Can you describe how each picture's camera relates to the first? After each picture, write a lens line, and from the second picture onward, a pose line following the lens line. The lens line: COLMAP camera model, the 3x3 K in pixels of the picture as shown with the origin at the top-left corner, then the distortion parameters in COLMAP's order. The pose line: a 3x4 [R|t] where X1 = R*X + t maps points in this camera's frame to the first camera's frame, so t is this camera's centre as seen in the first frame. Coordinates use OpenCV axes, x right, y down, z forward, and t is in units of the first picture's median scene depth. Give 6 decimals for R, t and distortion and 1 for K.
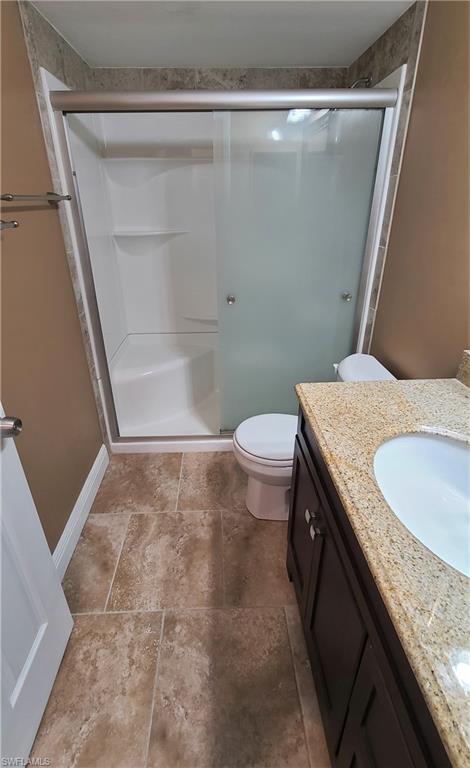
lens RADIAL K [[362.7, 0, 234.8], [0, 362.7, 381.1], [0, 0, 1]] dist [0.000140, -0.000055]
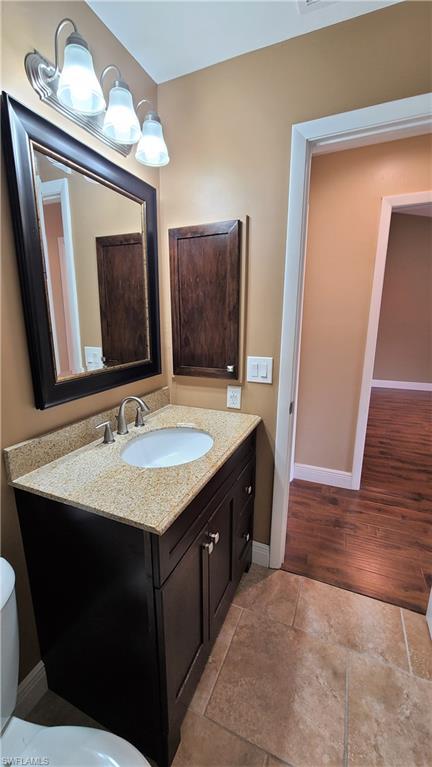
lens RADIAL K [[311.9, 0, 213.2], [0, 311.9, 384.3], [0, 0, 1]] dist [0.001876, 0.000305]
pose [[-0.900489, -0.088792, 0.425718, -0.170519], [0.196718, 0.789884, 0.580849, -0.560875], [-0.387843, 0.606795, -0.693814, 1.201908]]
